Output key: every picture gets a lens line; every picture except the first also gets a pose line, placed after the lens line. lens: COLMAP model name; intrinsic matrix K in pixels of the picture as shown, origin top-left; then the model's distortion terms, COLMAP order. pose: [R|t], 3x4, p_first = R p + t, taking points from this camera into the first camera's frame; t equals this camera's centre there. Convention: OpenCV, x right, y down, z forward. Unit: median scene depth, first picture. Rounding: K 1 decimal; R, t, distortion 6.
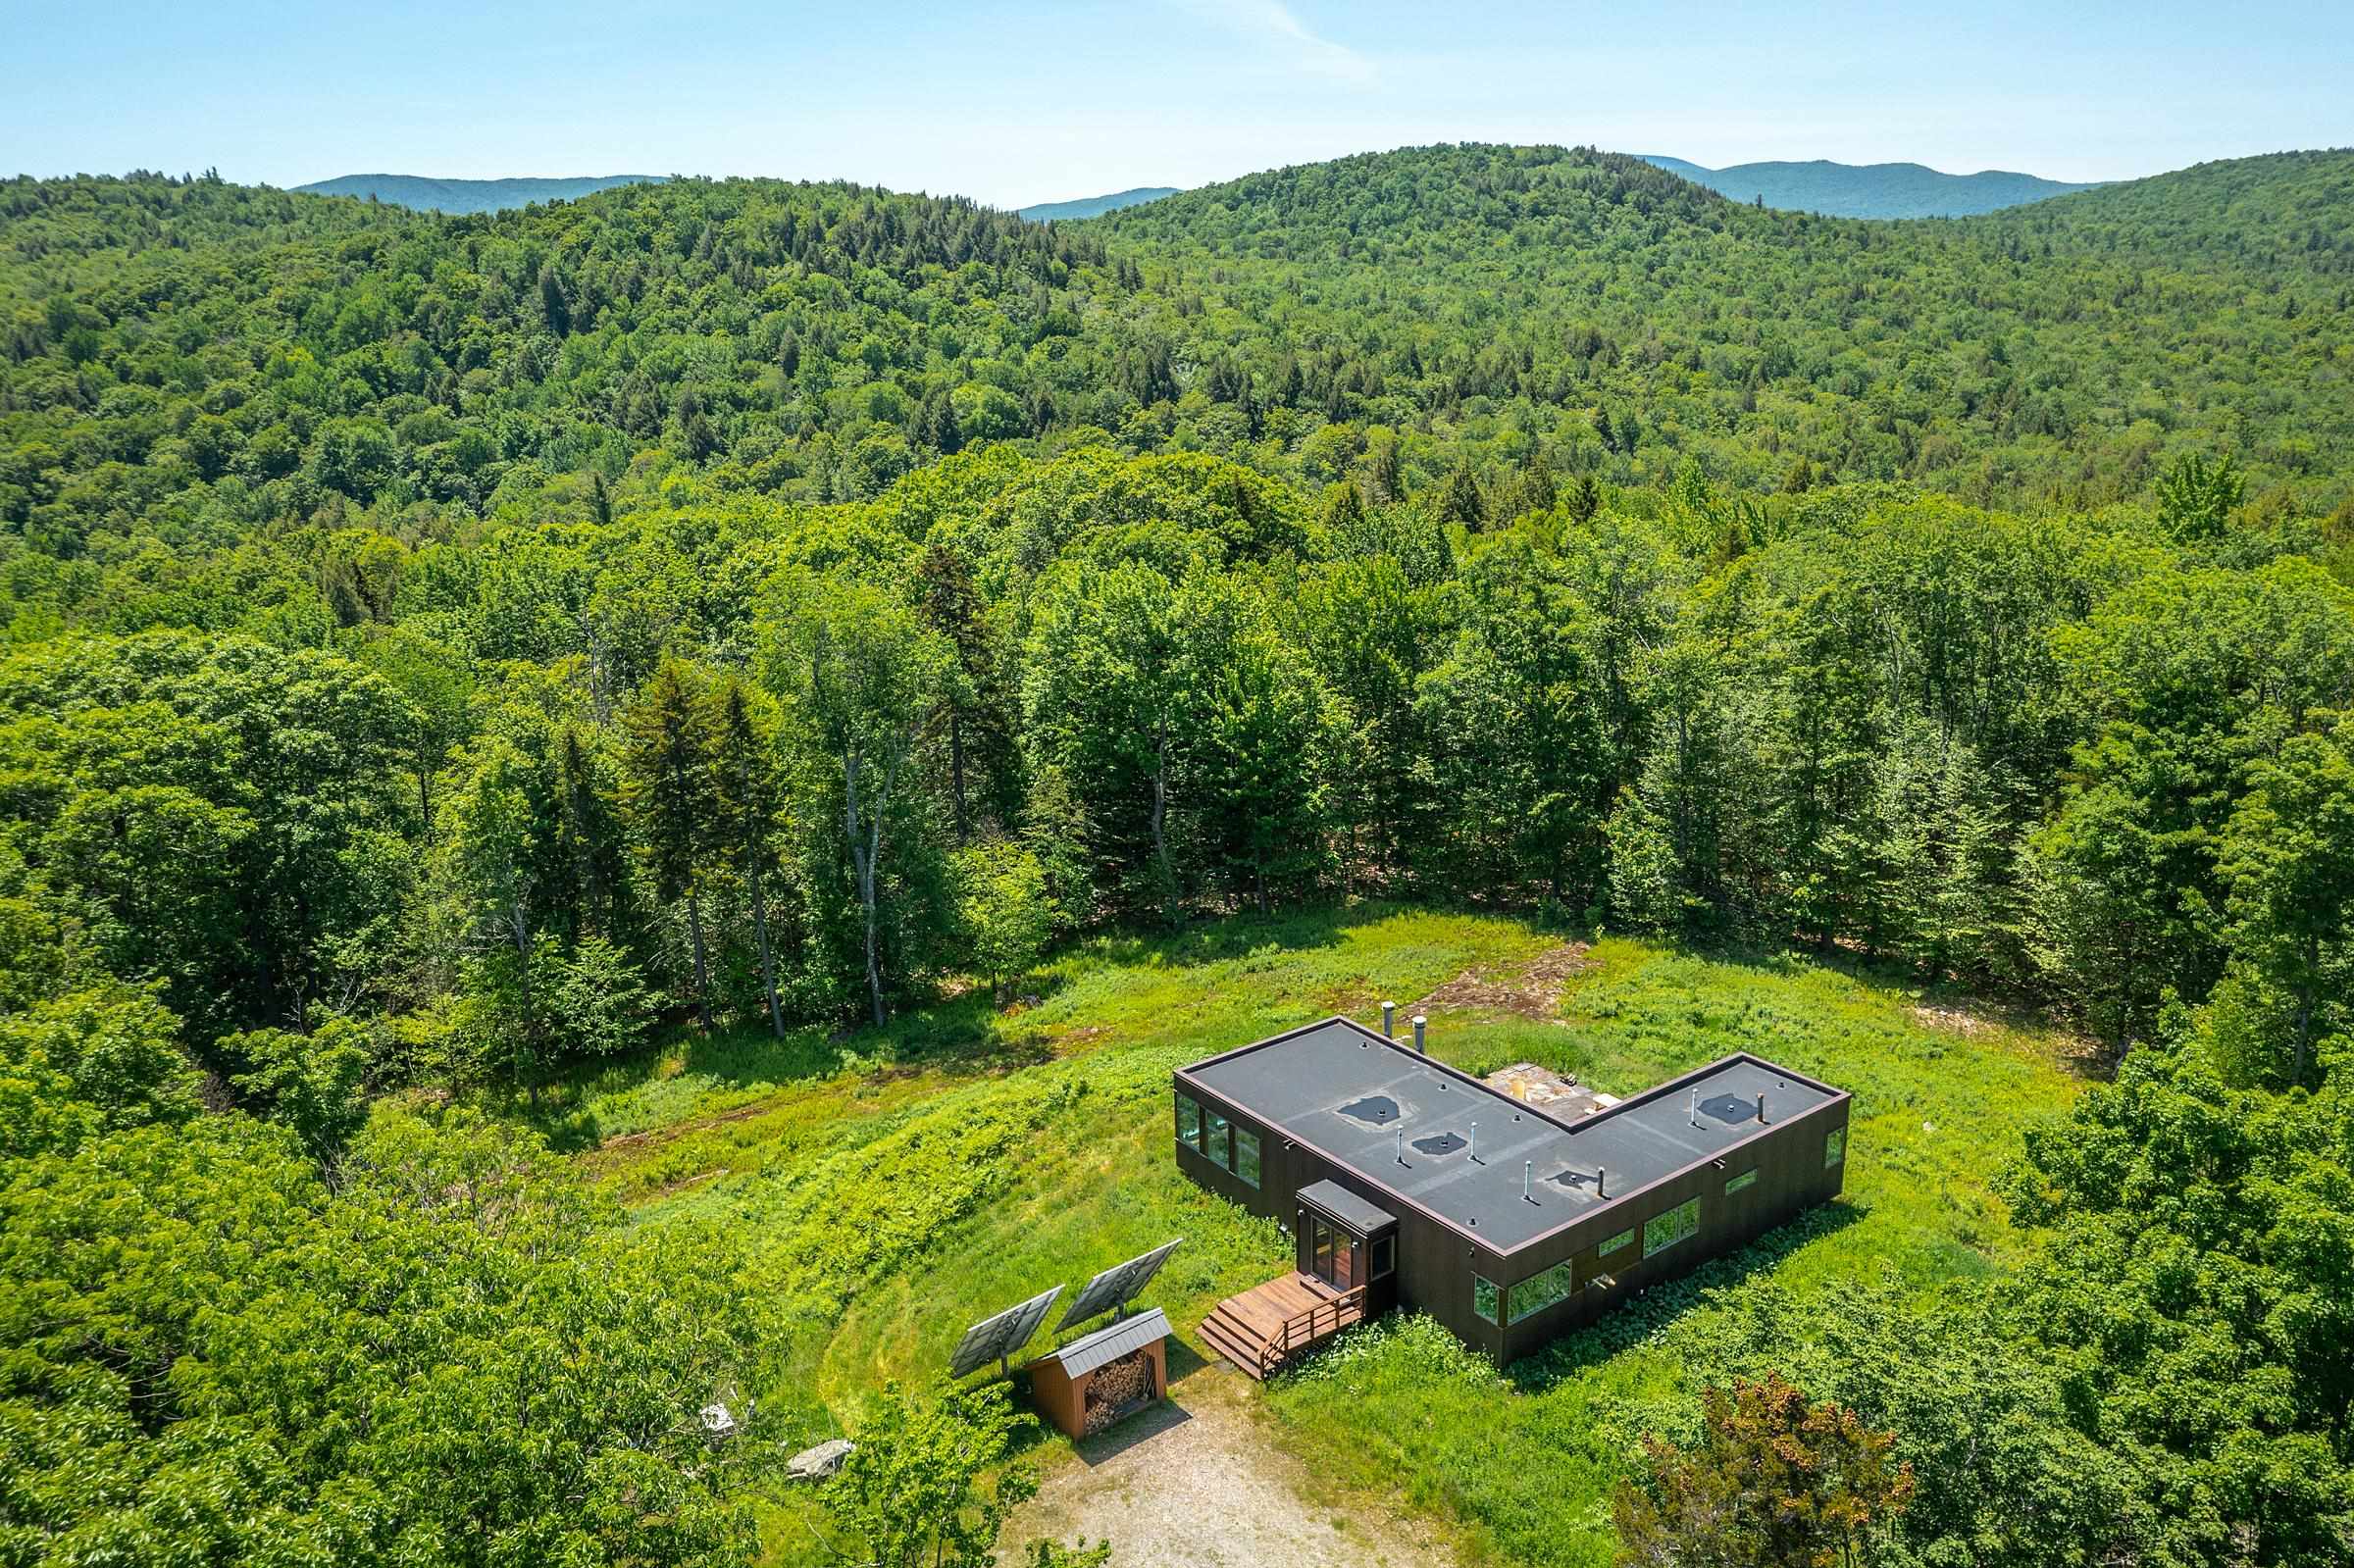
lens RADIAL K [[1903.4, 0, 1180.0], [0, 1903.4, 616.9], [0, 0, 1]] dist [-0.017667, 0.004979]
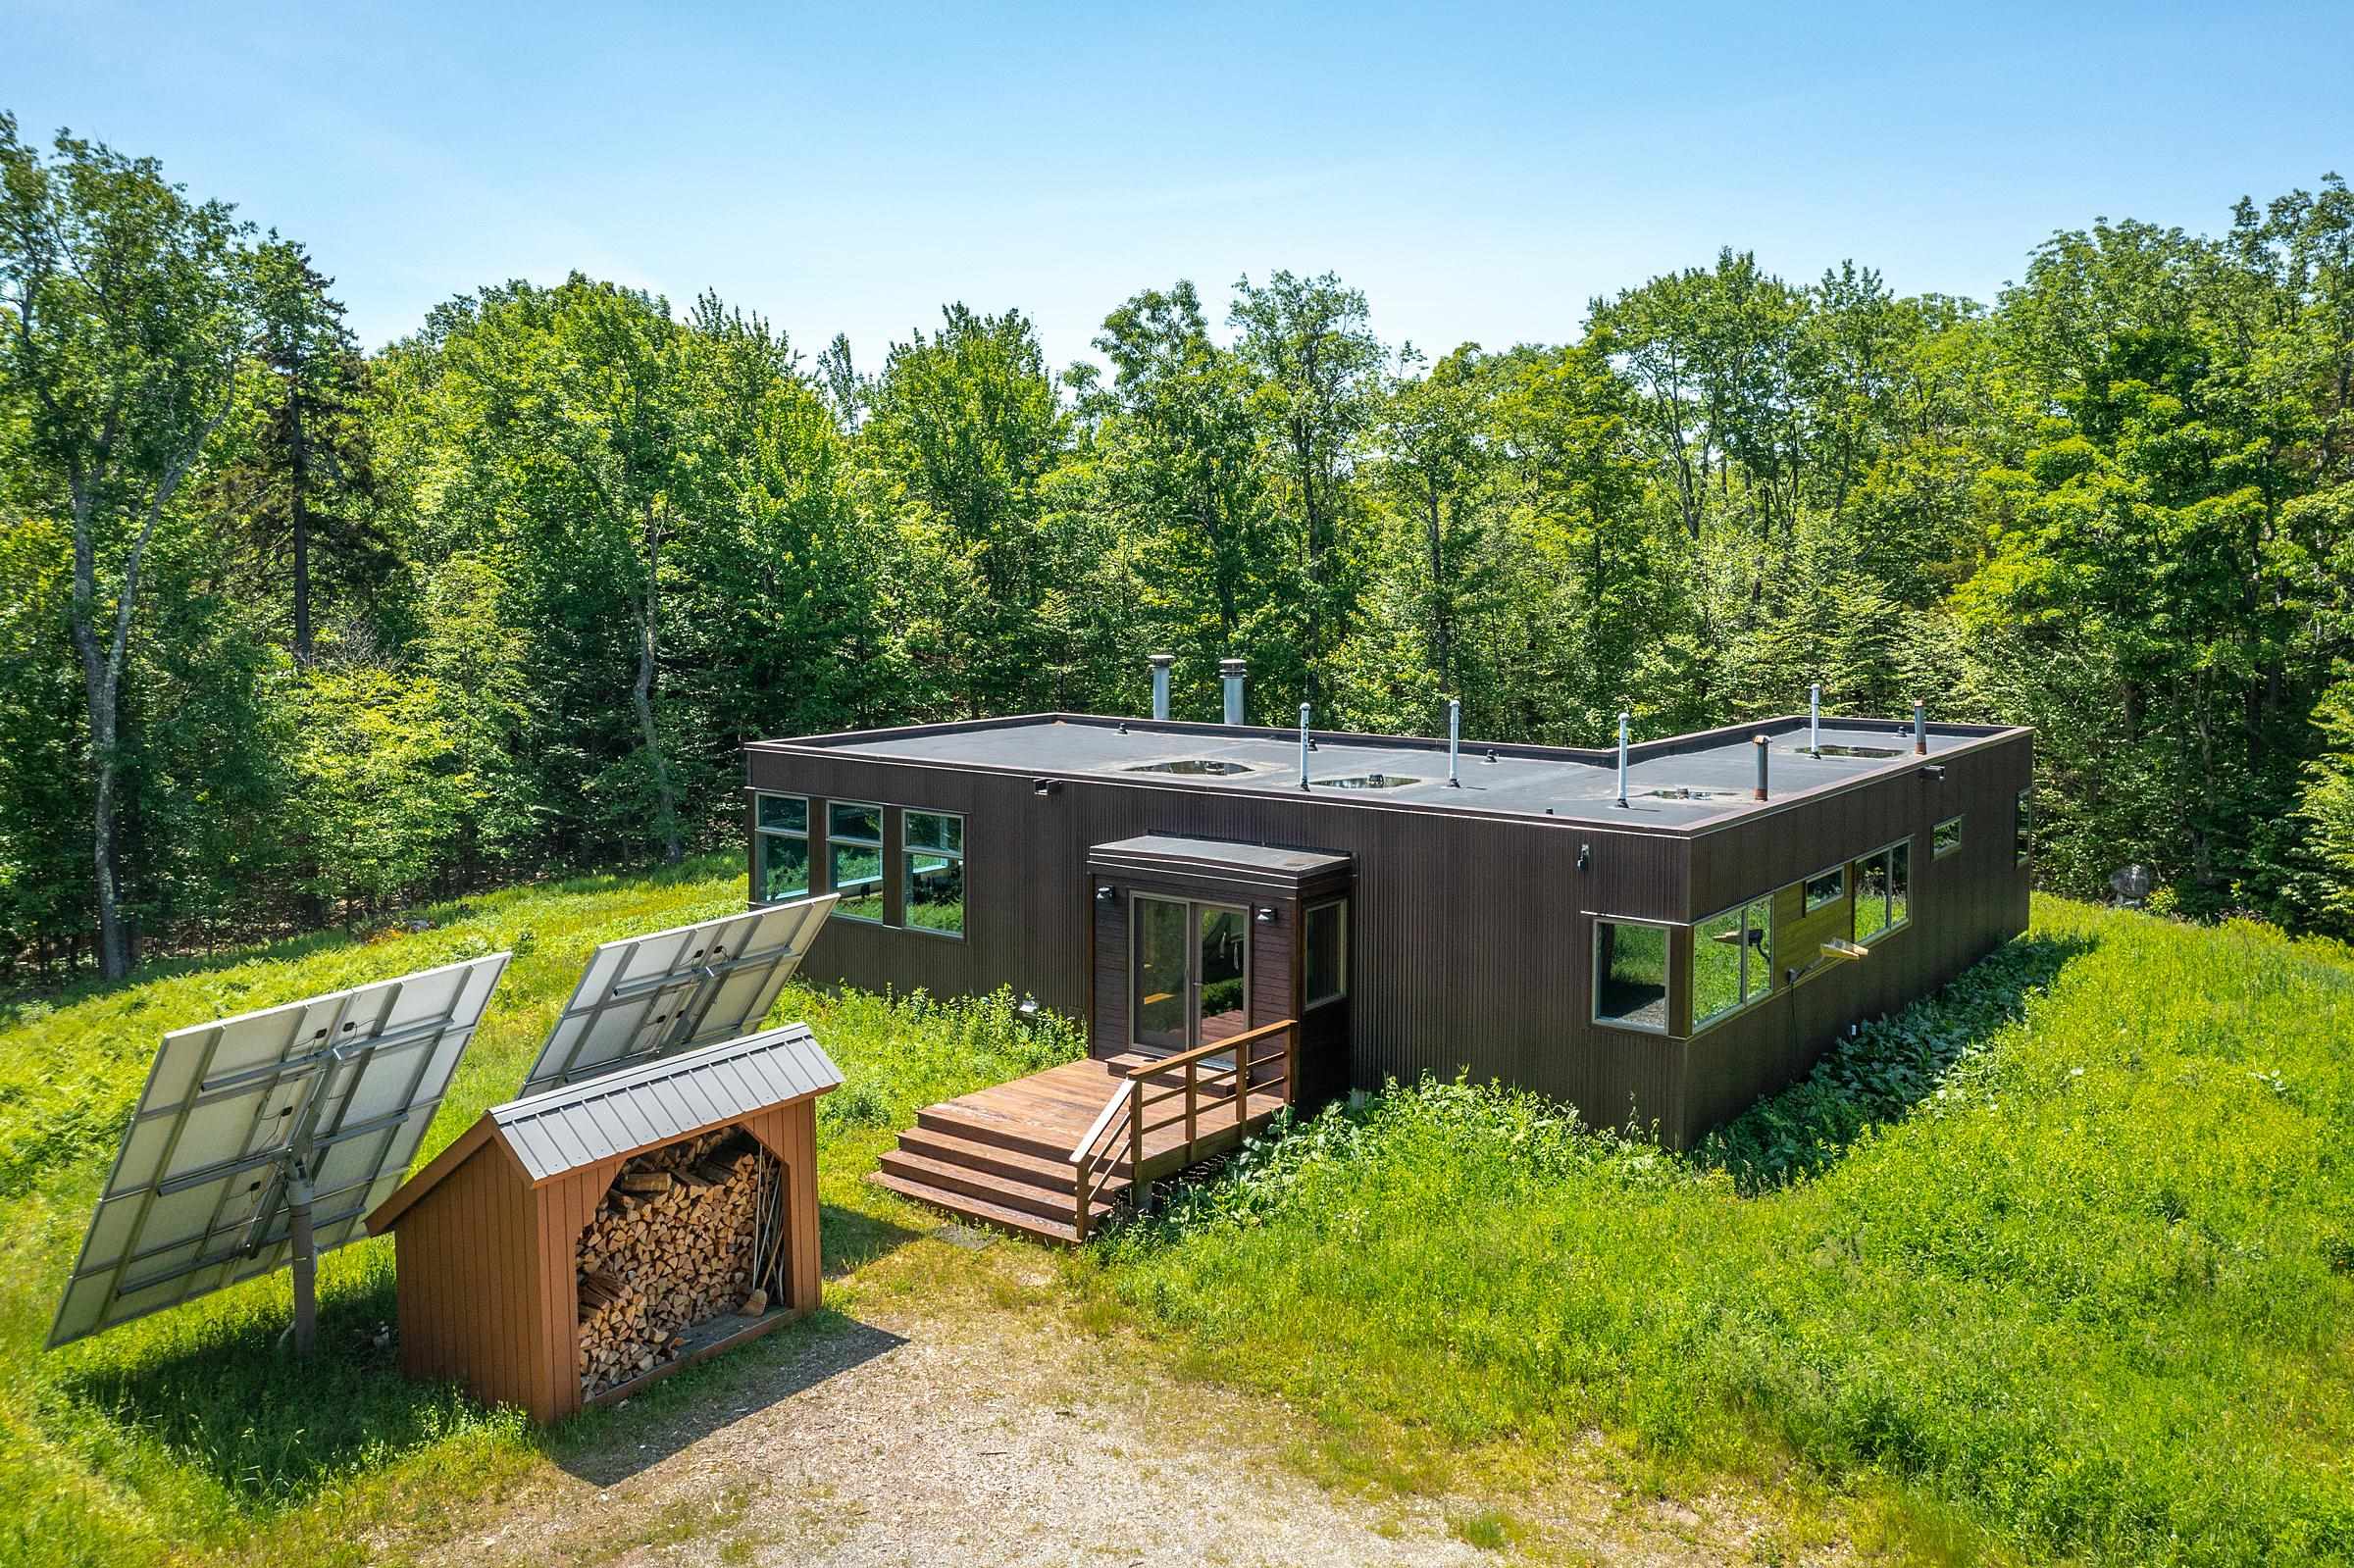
lens RADIAL K [[1903.4, 0, 1180.0], [0, 1903.4, 616.9], [0, 0, 1]] dist [-0.017667, 0.004979]
pose [[0.956656, 0.013680, 0.290899, -0.044581], [0.035125, 0.986184, -0.161889, 0.339613], [-0.289094, 0.165090, 0.942958, 0.628444]]
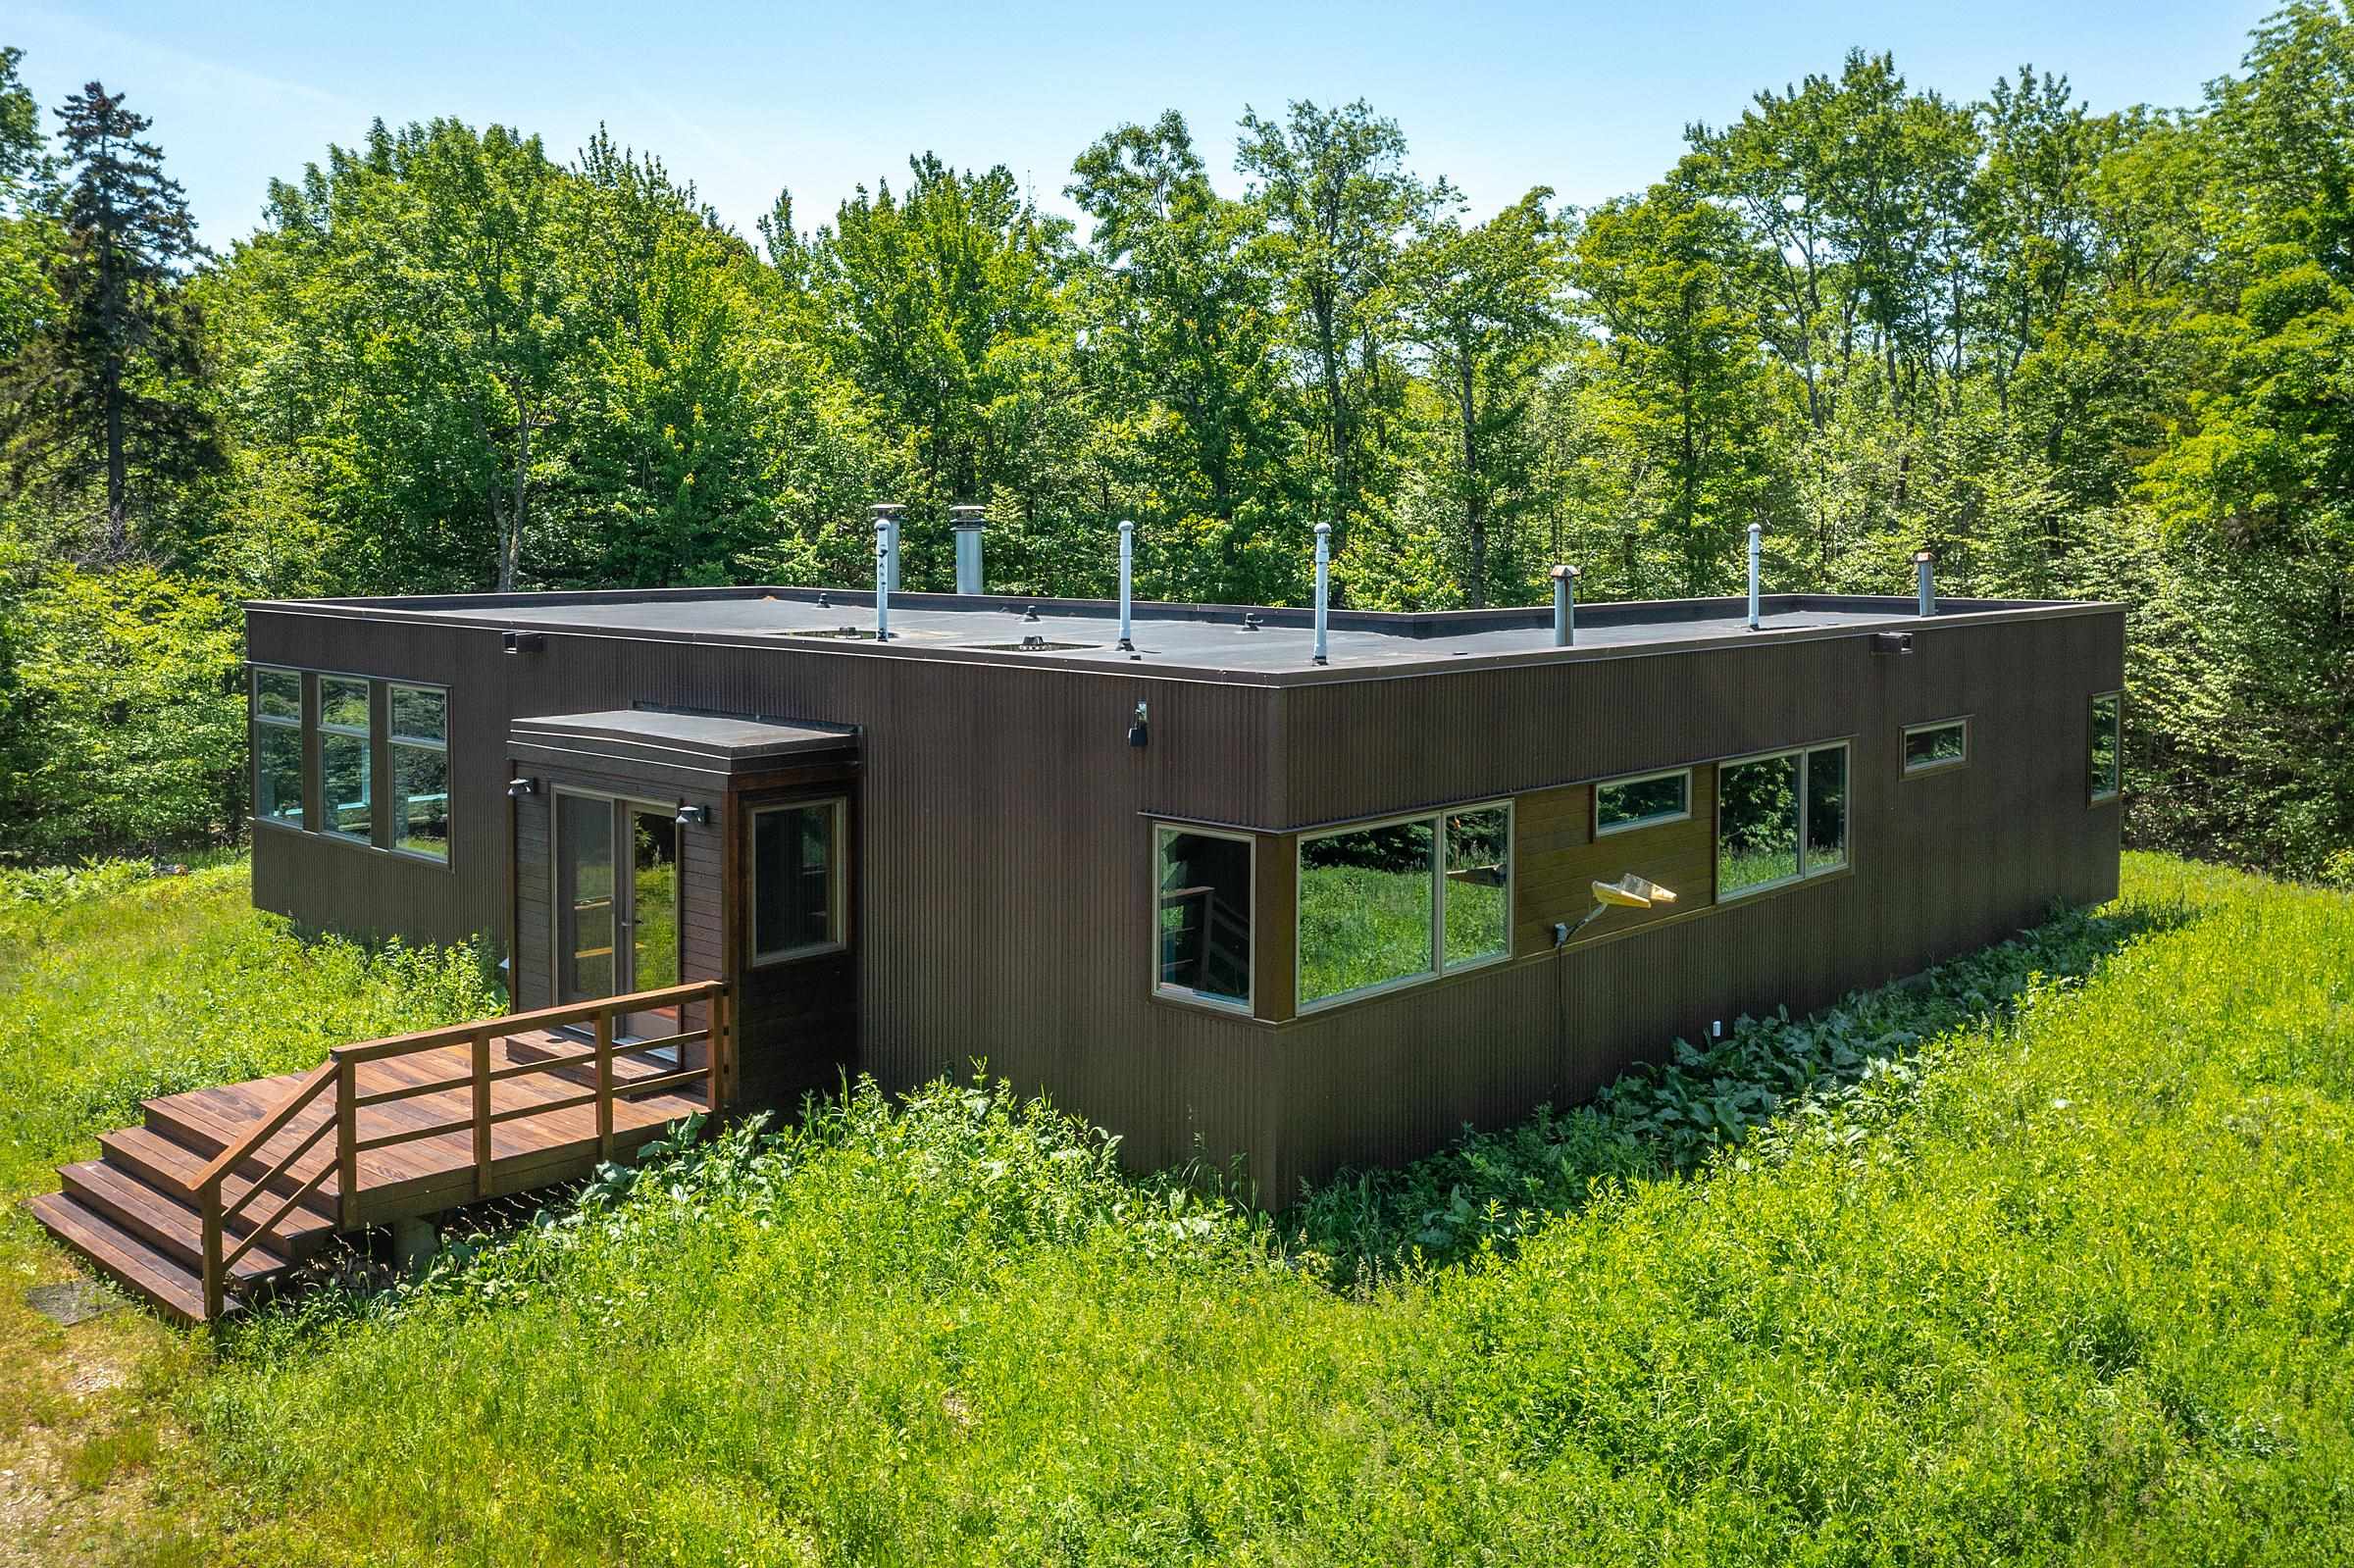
lens RADIAL K [[2084.1, 0, 1127.3], [0, 2084.1, 598.5], [0, 0, 1]] dist [-0.003906, -0.011490]
pose [[0.985286, 0.014965, 0.170256, 0.104591], [0.012325, 0.987344, -0.158112, 0.353989], [-0.170468, 0.157884, 0.972632, 0.724937]]
